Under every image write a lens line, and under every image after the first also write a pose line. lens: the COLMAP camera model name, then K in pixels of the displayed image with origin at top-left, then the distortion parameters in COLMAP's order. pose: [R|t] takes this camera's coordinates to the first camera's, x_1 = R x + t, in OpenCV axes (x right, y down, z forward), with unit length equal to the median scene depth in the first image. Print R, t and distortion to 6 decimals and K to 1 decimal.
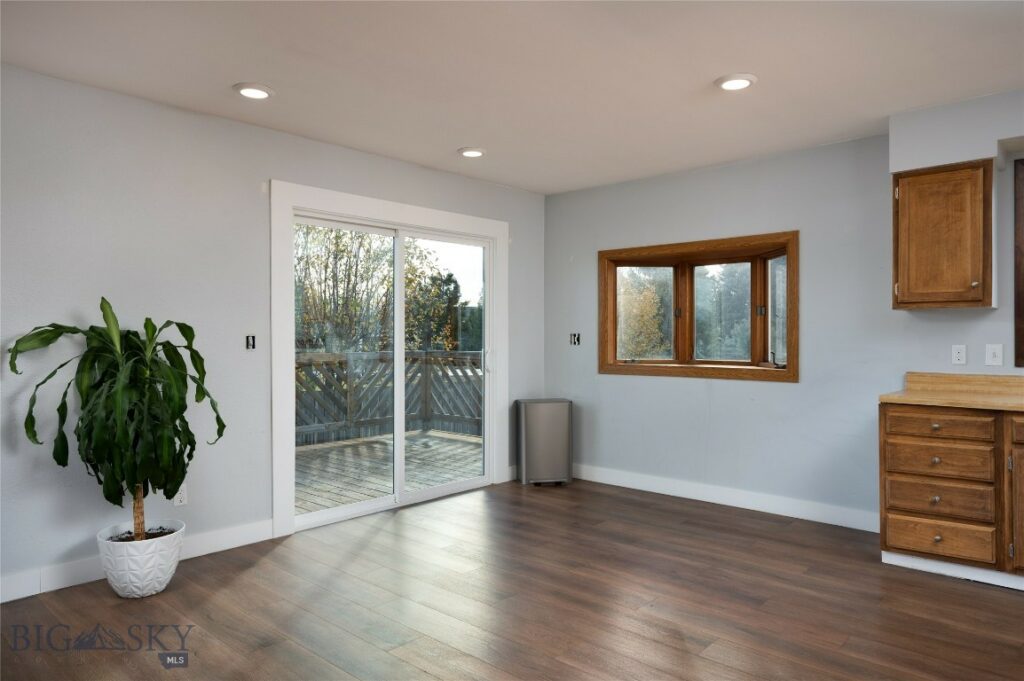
lens RADIAL K [[662.9, 0, 512.0], [0, 662.9, 340.5], [0, 0, 1]] dist [-0.001048, -0.000429]
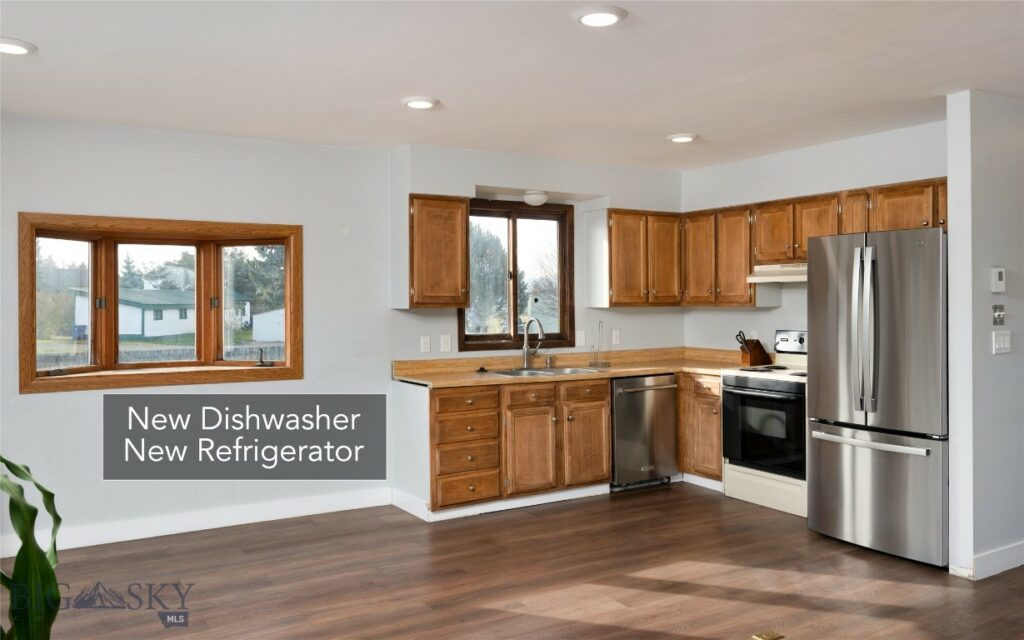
lens RADIAL K [[819.4, 0, 512.4], [0, 819.4, 306.9], [0, 0, 1]] dist [-0.001543, -0.001248]
pose [[0.277969, -0.005232, 0.960576, -0.789756], [0.010532, 0.999942, 0.002398, -0.052956], [-0.960532, 0.009451, 0.278008, 0.430174]]
